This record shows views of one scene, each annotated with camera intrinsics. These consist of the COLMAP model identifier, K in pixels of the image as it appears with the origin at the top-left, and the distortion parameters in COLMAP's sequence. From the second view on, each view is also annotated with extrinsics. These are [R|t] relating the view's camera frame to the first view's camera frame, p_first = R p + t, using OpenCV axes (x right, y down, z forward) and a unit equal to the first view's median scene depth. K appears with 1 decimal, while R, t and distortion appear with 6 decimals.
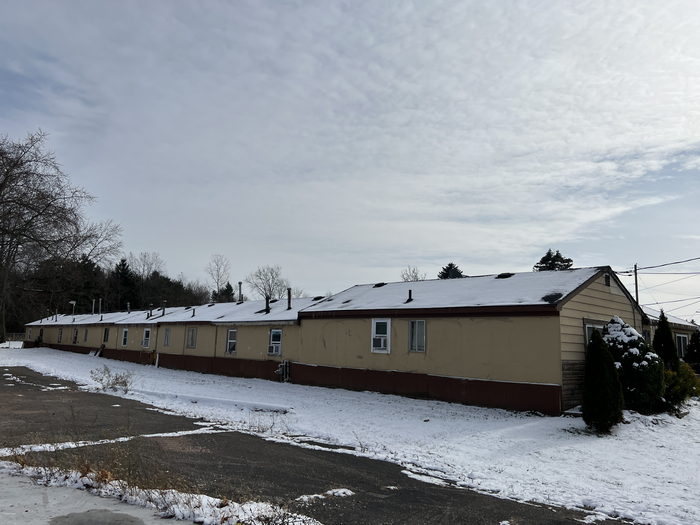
lens RADIAL K [[542.5, 0, 375.4], [0, 542.5, 262.8], [0, 0, 1]] dist [0.050947, -0.005966]
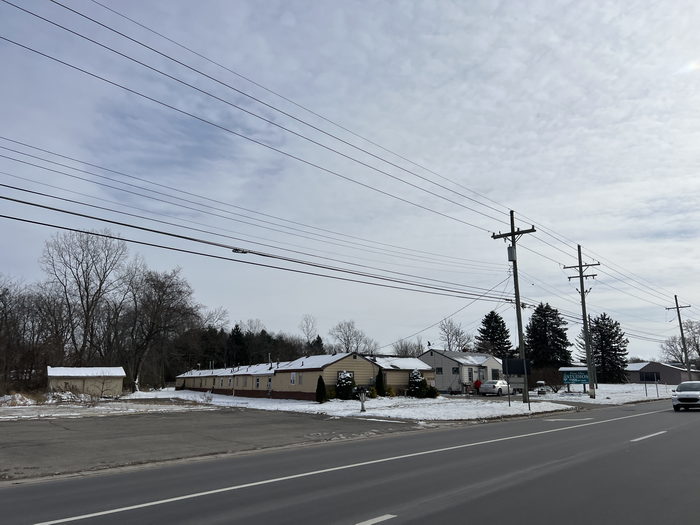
lens RADIAL K [[542.5, 0, 375.4], [0, 542.5, 262.8], [0, 0, 1]] dist [0.050947, -0.005966]
pose [[0.976323, -0.077421, -0.201986, 0.384290], [0.063173, 0.995099, -0.076070, -0.080995], [0.206886, 0.061508, 0.976430, -0.620505]]
